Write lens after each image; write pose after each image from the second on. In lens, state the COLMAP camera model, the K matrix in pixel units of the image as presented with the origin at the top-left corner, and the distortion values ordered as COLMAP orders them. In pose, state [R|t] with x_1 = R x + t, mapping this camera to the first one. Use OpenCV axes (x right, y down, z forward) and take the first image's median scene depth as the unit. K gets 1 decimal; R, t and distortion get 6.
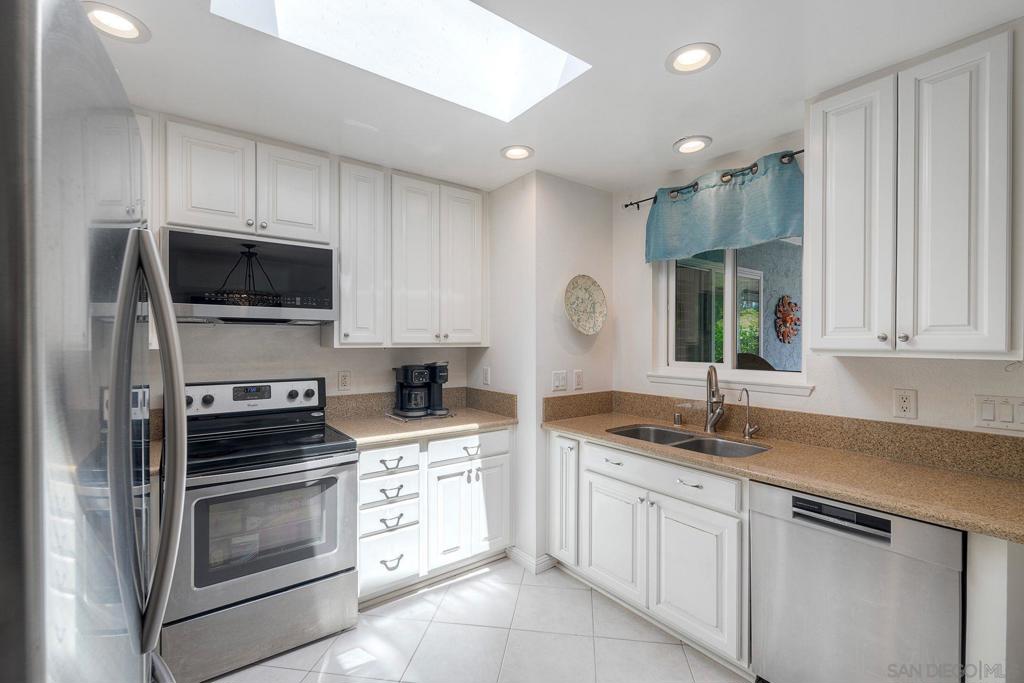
lens RADIAL K [[446.6, 0, 513.4], [0, 446.6, 342.5], [0, 0, 1]] dist [-0.000346, -0.000031]
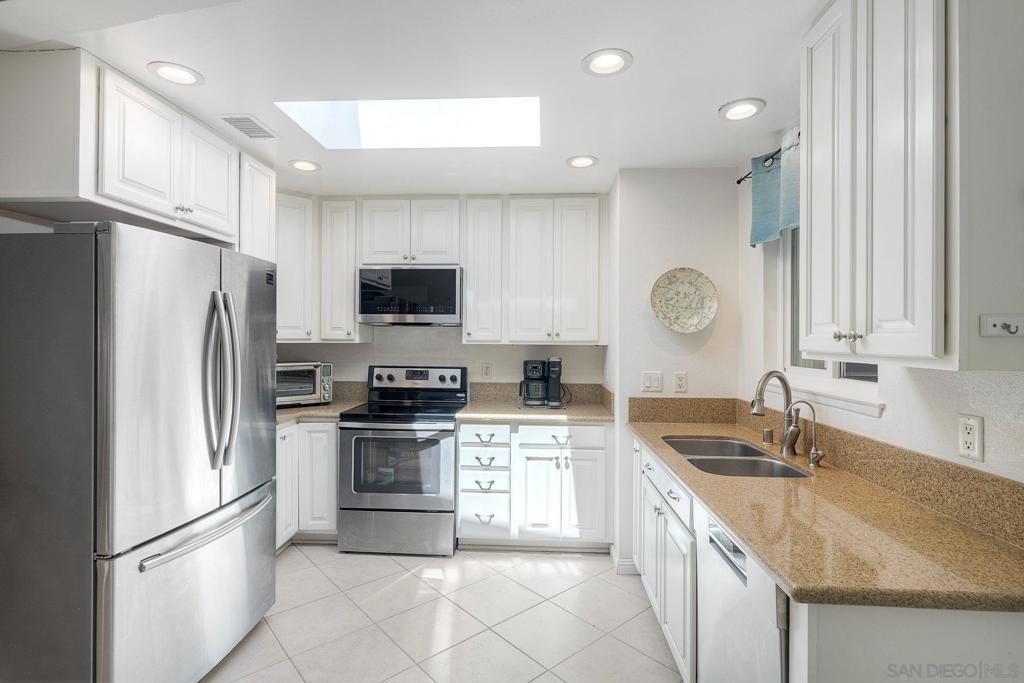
lens RADIAL K [[488.0, 0, 510.3], [0, 488.0, 335.9], [0, 0, 1]] dist [0.000967, 0.000014]
pose [[0.764165, 0.000510, -0.645021, 0.597432], [-0.007678, 0.999936, -0.008305, -0.000285], [0.644975, 0.011299, 0.764120, 0.008440]]
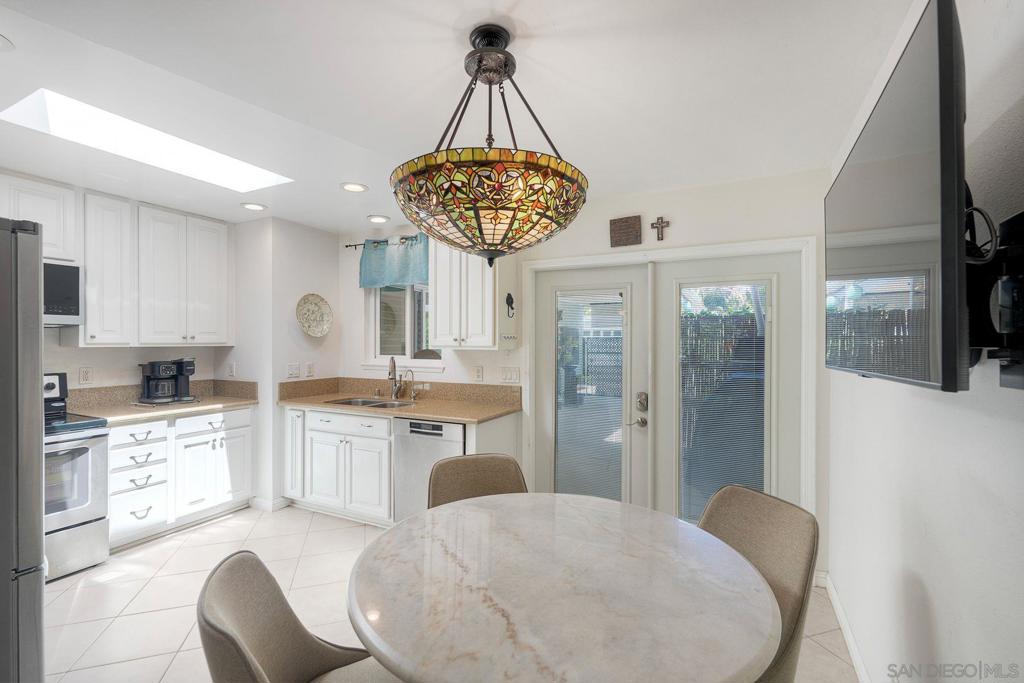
lens RADIAL K [[446.6, 0, 513.4], [0, 446.6, 342.5], [0, 0, 1]] dist [-0.000346, -0.000031]
pose [[0.894435, -0.001385, 0.447196, 0.104609], [0.001629, 0.999999, -0.000161, 0.001407], [-0.447195, 0.000873, 0.894436, -0.583991]]
